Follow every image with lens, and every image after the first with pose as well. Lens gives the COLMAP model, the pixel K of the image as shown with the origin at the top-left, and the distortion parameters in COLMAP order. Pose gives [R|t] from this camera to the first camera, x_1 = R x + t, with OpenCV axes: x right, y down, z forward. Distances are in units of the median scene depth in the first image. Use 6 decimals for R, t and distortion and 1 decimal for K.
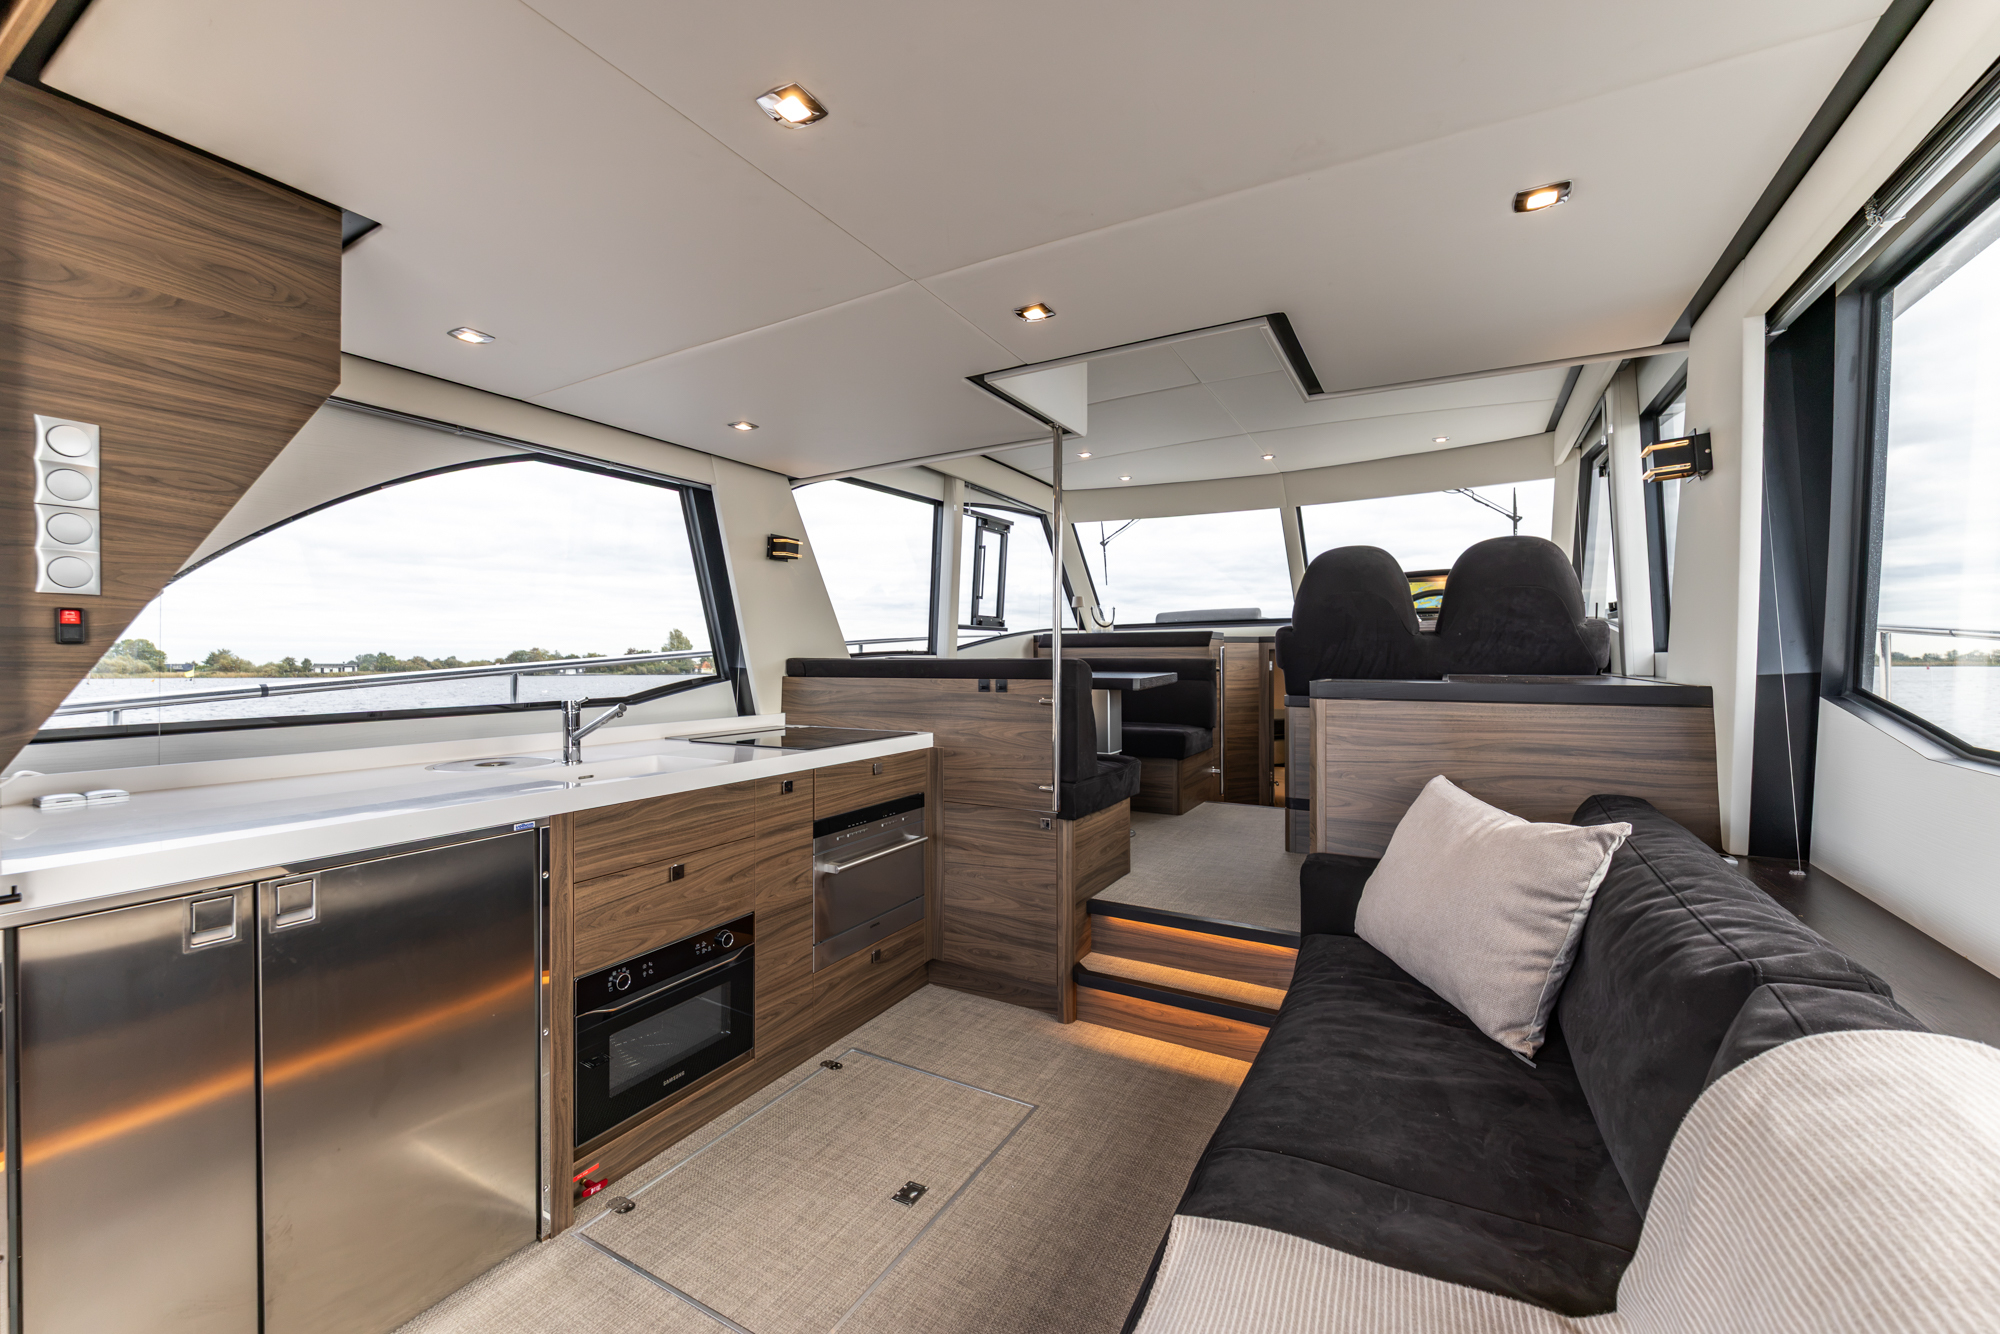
lens RADIAL K [[773.1, 0, 975.1], [0, 773.1, 671.0], [0, 0, 1]] dist [0.001369, -0.000527]
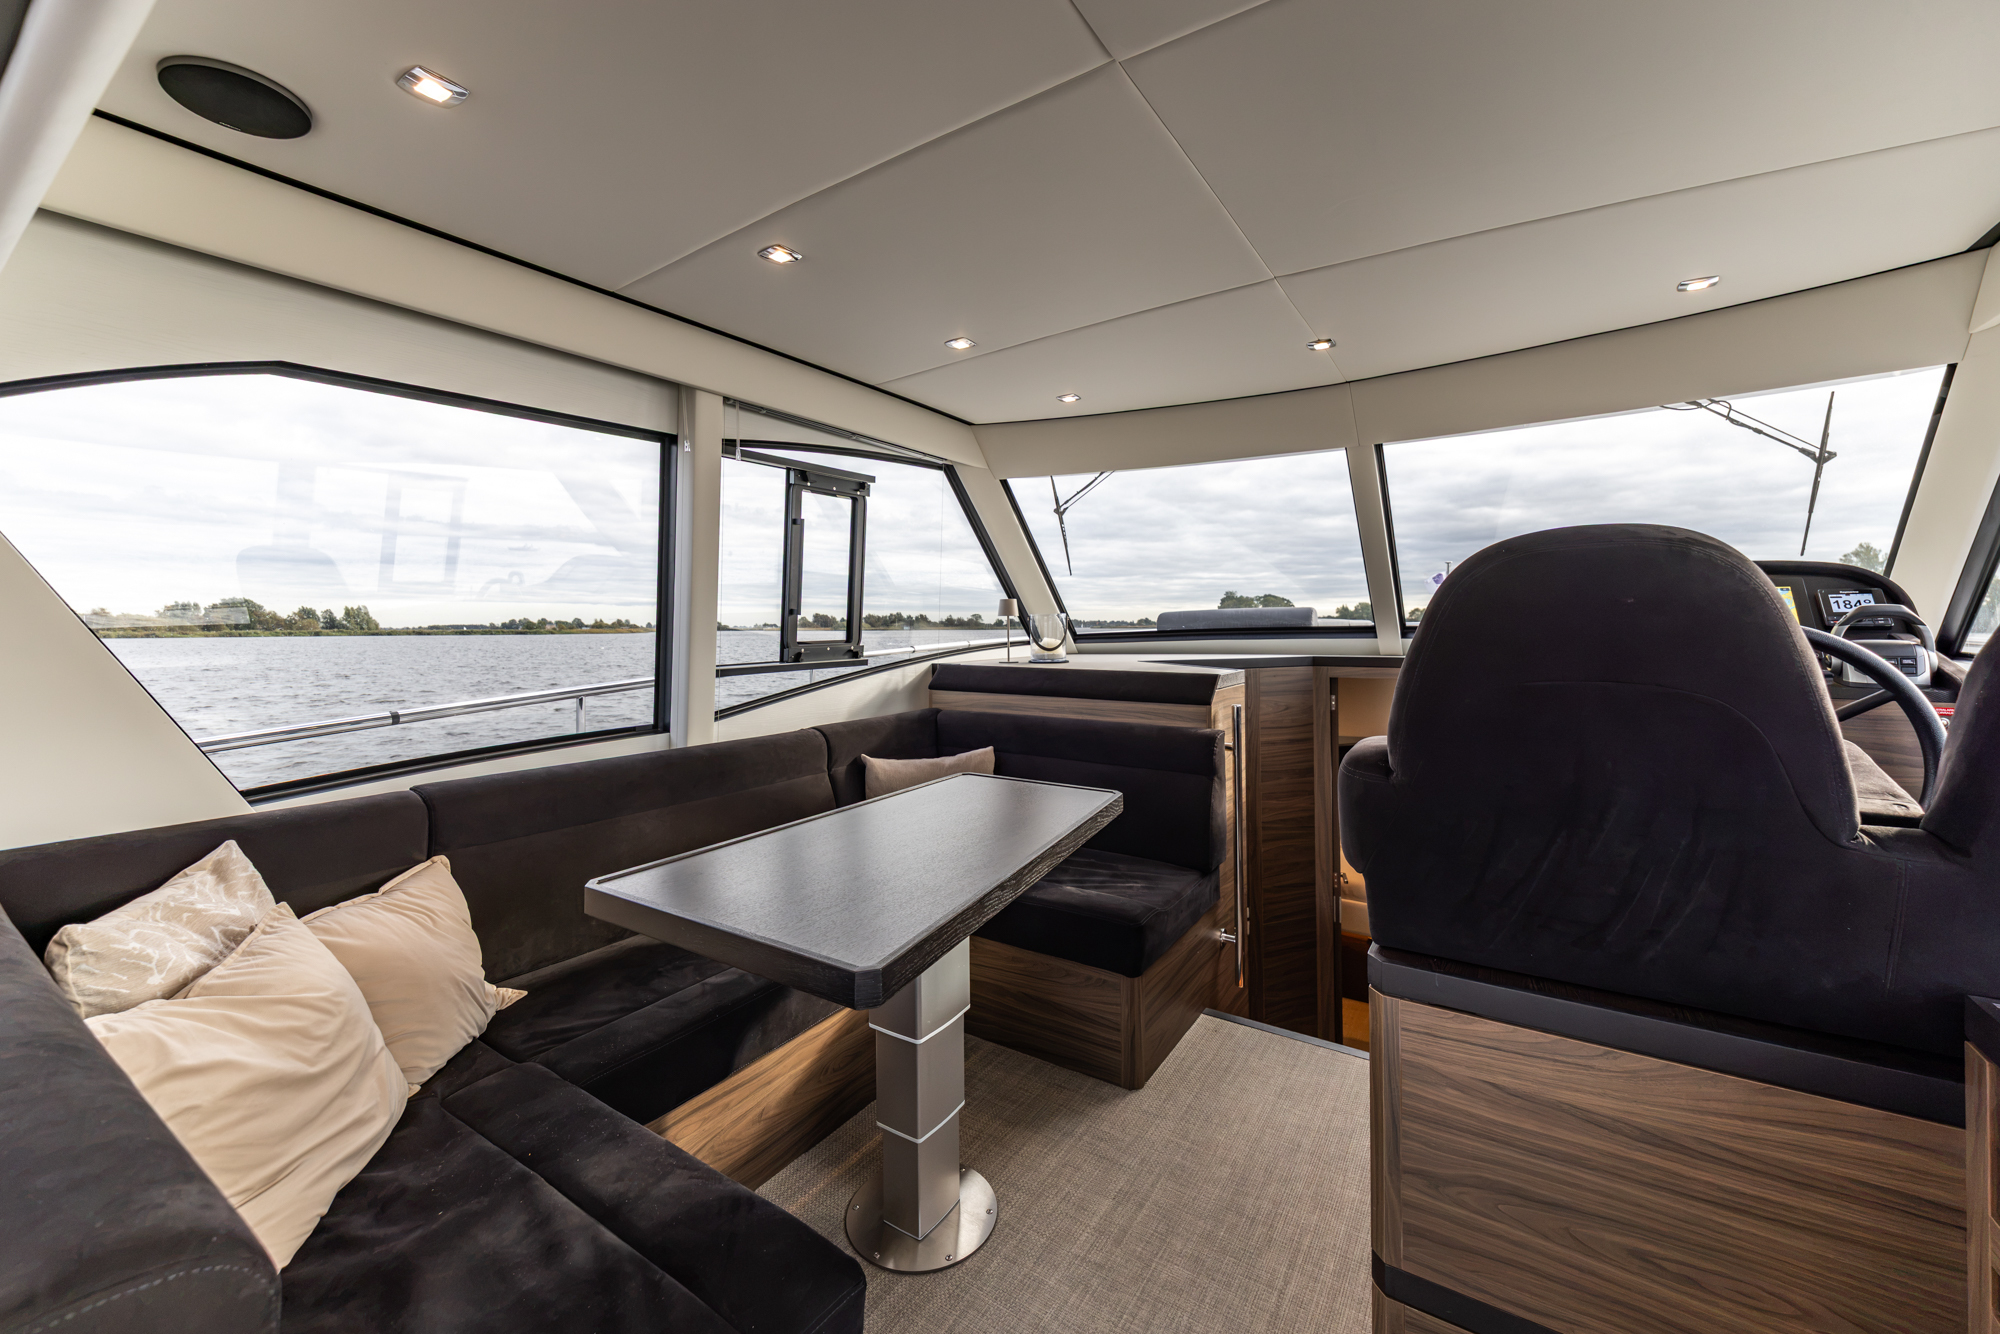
lens RADIAL K [[773.1, 0, 998.0], [0, 773.1, 627.7], [0, 0, 1]] dist [0.001369, -0.000527]
pose [[0.998857, -0.001819, -0.047761, 0.191497], [0.001351, 0.999951, -0.009816, -0.084076], [0.047776, 0.009740, 0.998811, 0.485890]]
